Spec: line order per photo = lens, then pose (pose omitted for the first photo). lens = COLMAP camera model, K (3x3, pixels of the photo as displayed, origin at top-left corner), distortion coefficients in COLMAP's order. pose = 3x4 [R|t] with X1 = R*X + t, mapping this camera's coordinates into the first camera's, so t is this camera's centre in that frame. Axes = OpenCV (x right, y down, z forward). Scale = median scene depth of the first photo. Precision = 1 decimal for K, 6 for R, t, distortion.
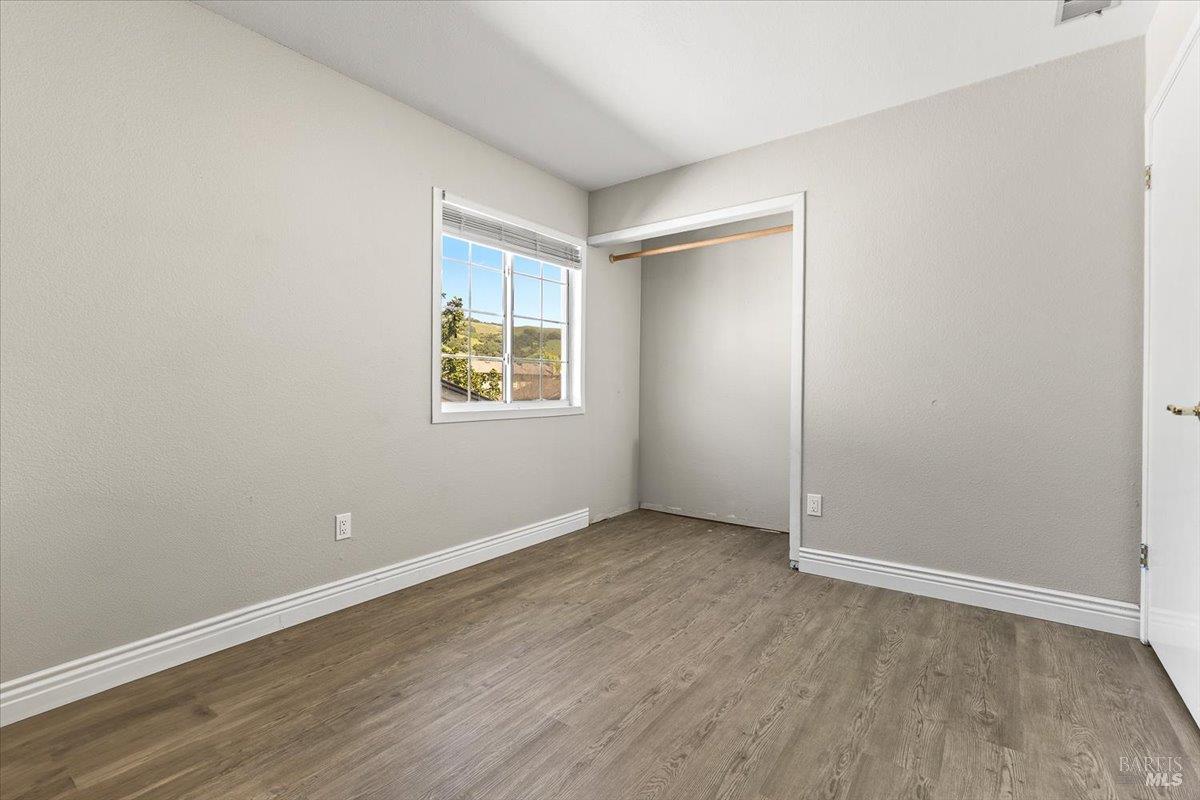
lens RADIAL K [[523.0, 0, 603.0], [0, 523.0, 397.5], [0, 0, 1]] dist [0.009601, -0.000891]
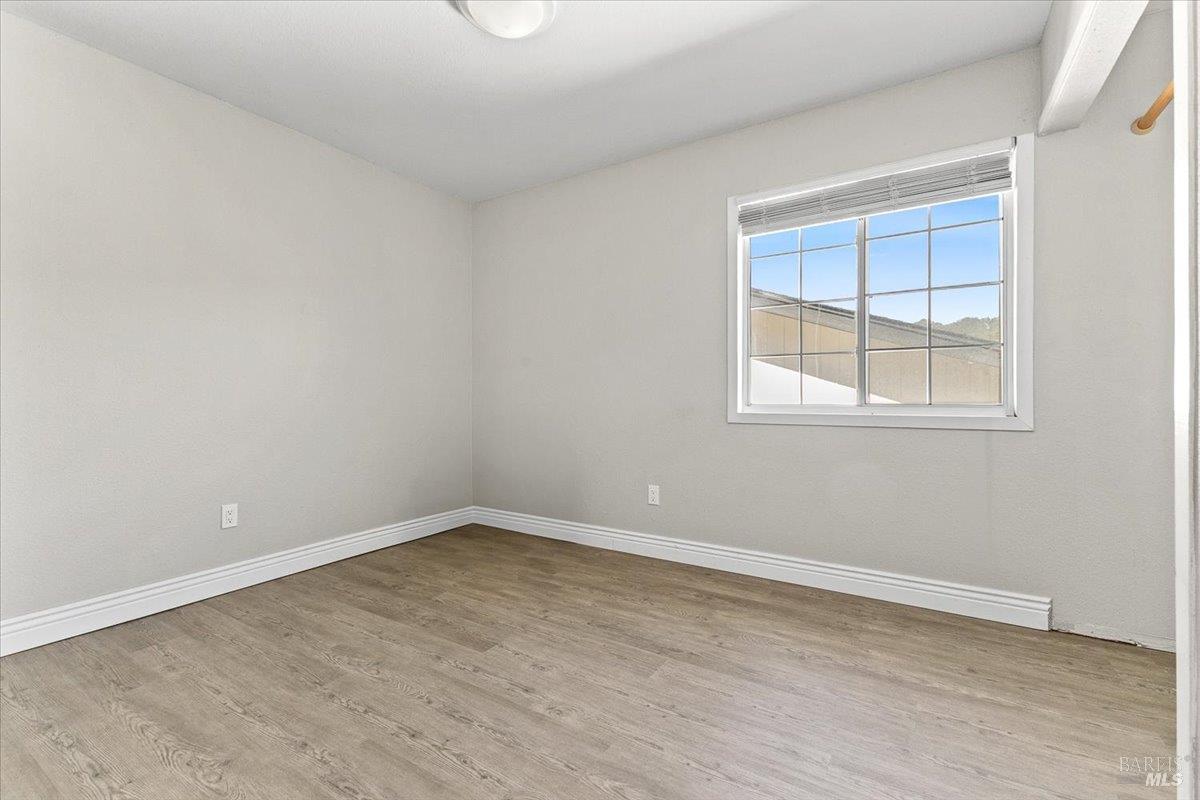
lens RADIAL K [[523.0, 0, 602.1], [0, 523.0, 394.0], [0, 0, 1]] dist [0.009601, -0.000891]
pose [[0.087248, 0.002877, -0.996183, 0.682617], [-0.011546, 0.999932, 0.001877, -0.007460], [0.996120, 0.011338, 0.087275, 0.641707]]
